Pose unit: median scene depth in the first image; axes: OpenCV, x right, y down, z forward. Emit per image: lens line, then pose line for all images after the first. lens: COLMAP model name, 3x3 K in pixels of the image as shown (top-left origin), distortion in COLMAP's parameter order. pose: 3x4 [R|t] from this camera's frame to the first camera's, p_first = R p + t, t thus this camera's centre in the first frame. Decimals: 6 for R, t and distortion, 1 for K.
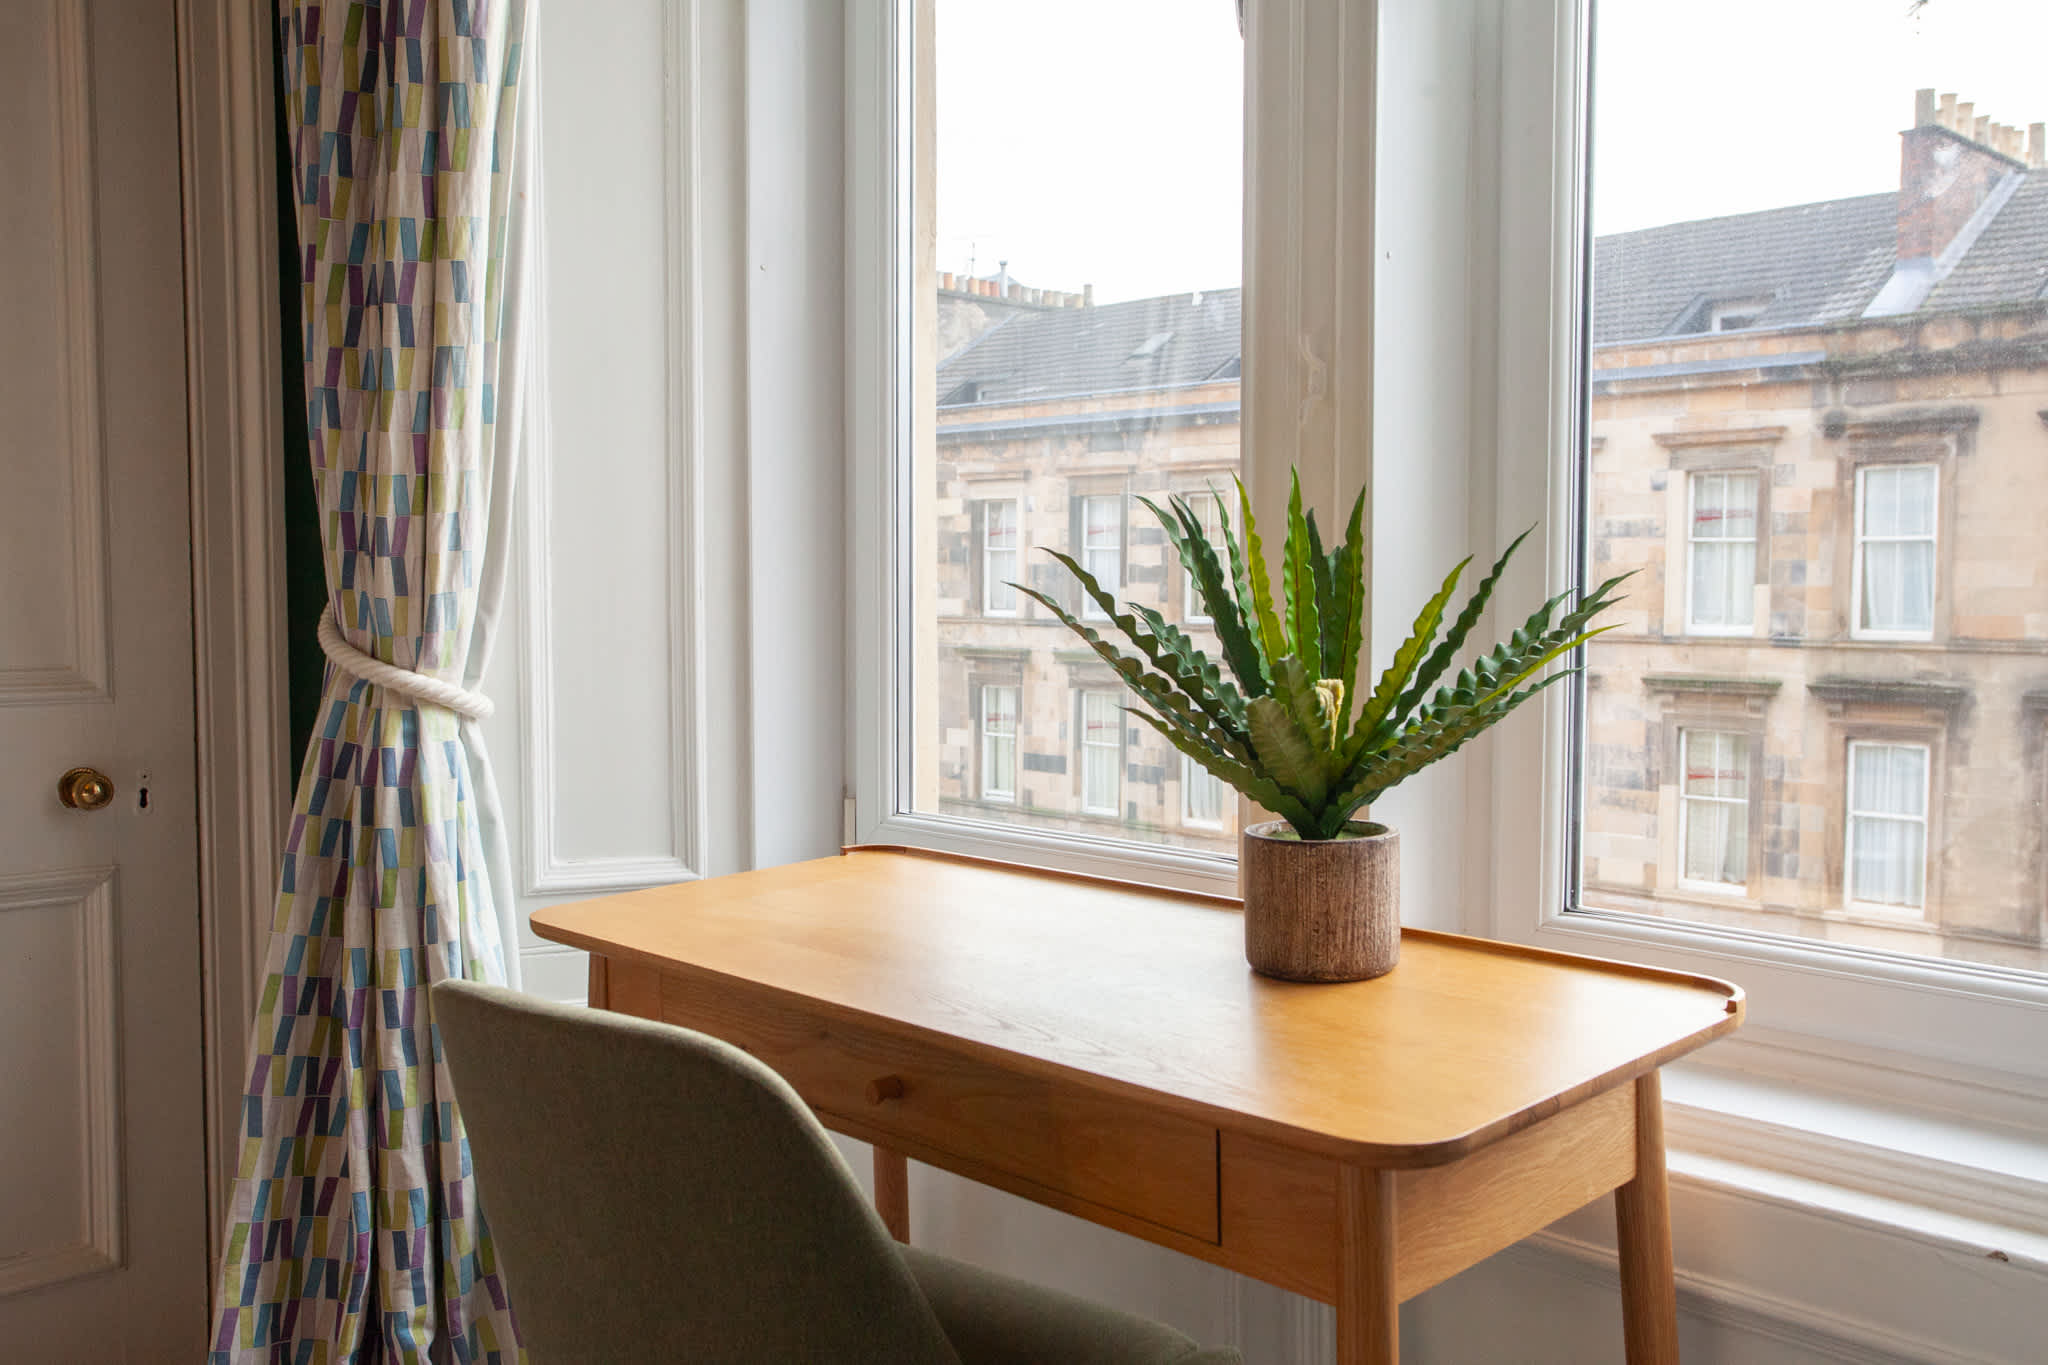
lens RADIAL K [[1837.1, 0, 1006.2], [0, 1837.1, 694.2], [0, 0, 1]] dist [-0.020729, 0.082429]
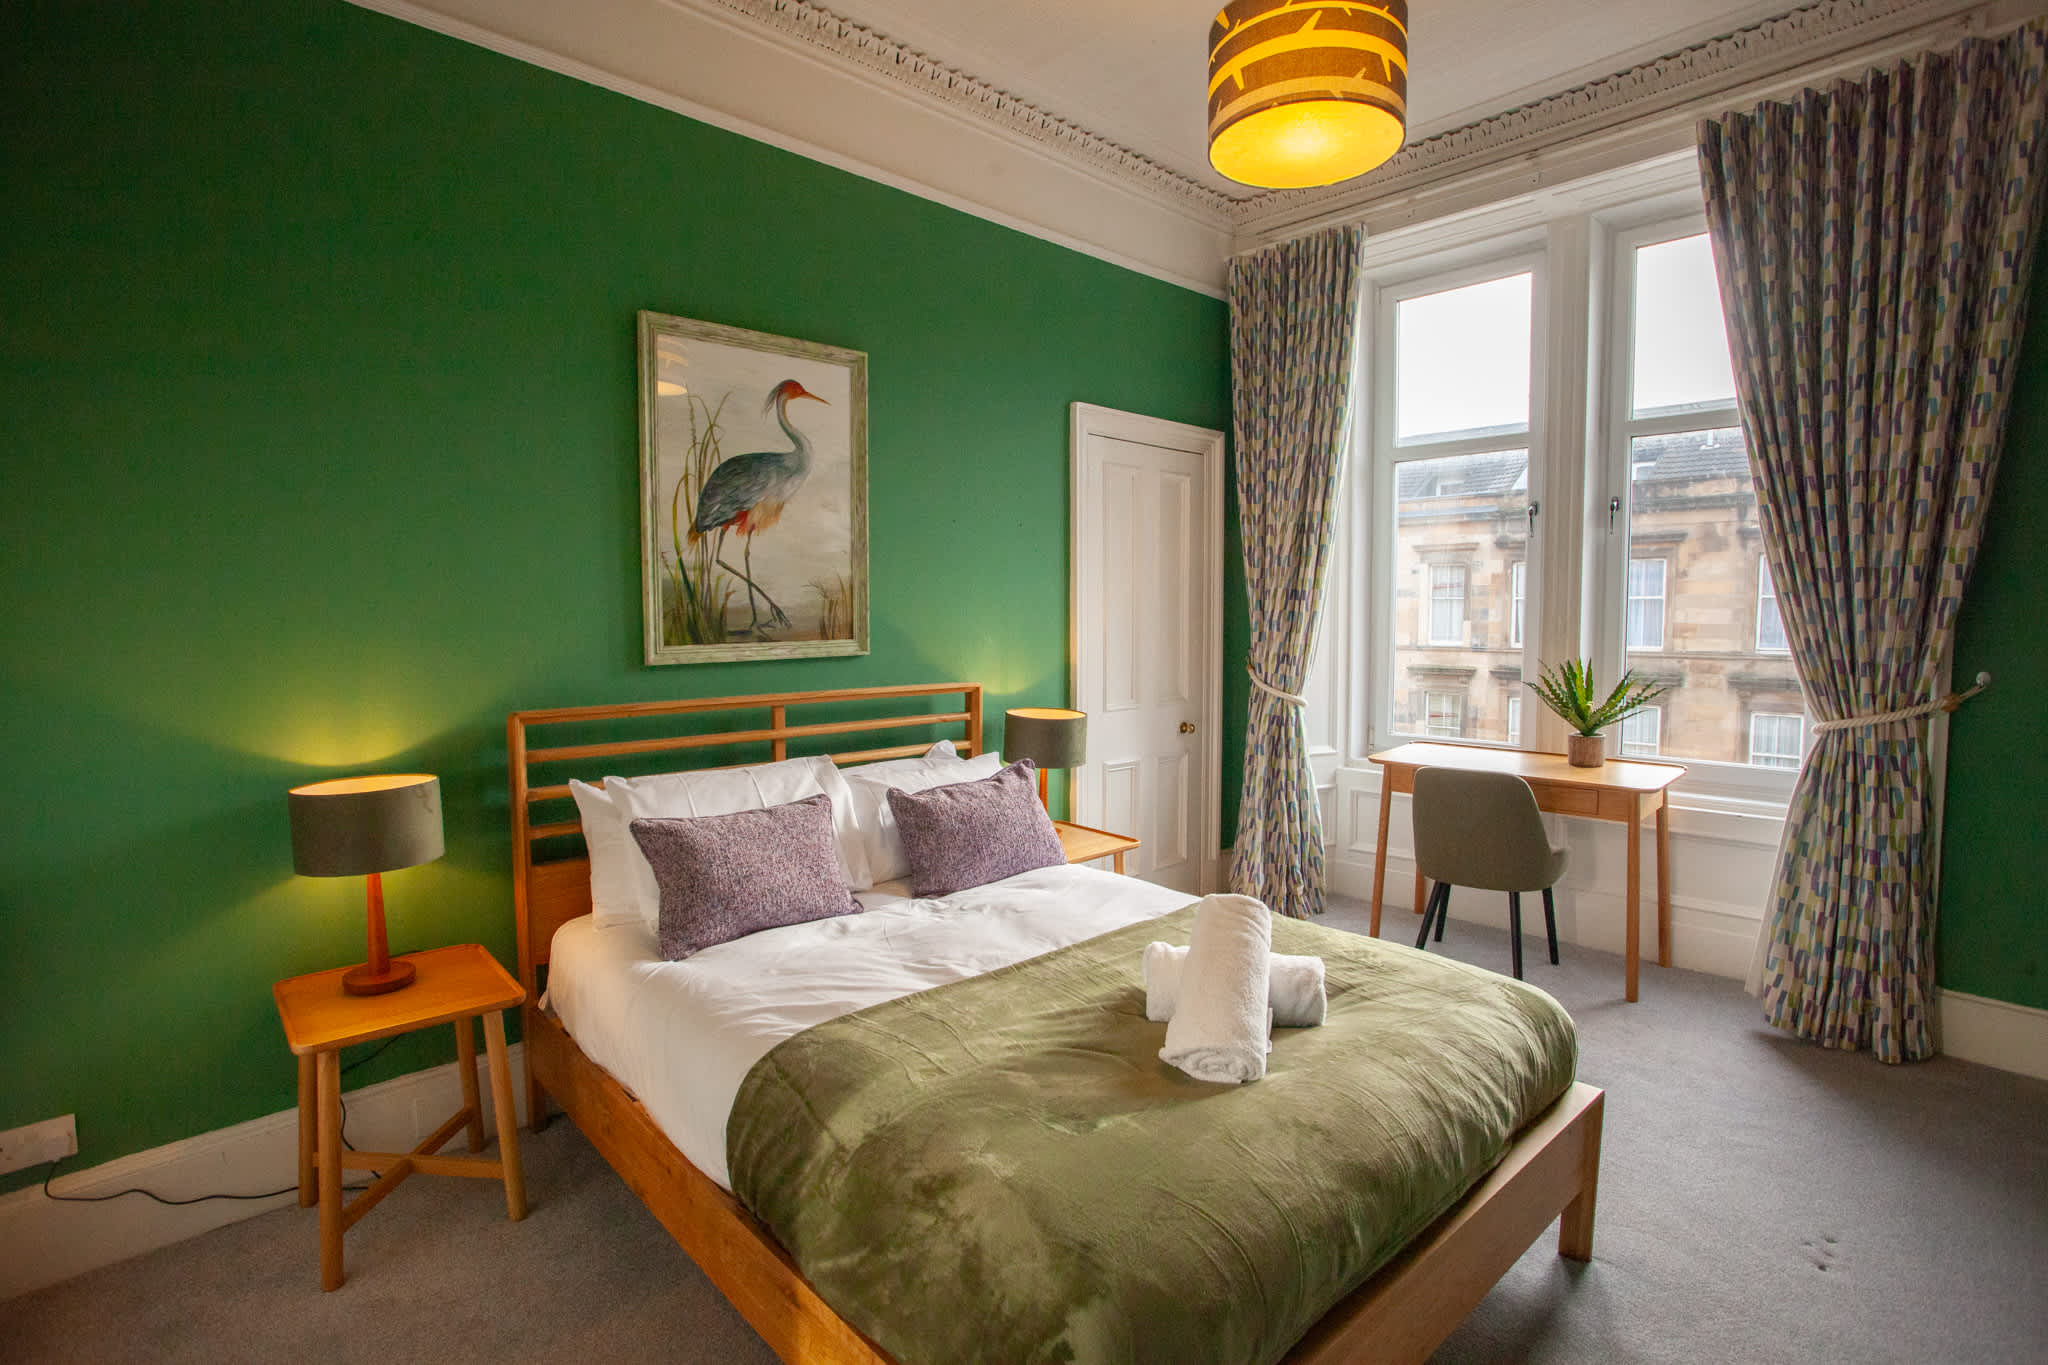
lens RADIAL K [[1017.0, 0, 1002.8], [0, 1017.0, 683.3], [0, 0, 1]] dist [-0.063029, 0.027254]
pose [[0.999971, -0.004858, -0.005943, -0.092889], [0.004928, 0.999917, 0.011893, -0.006657], [0.005884, -0.011922, 0.999912, -0.108565]]
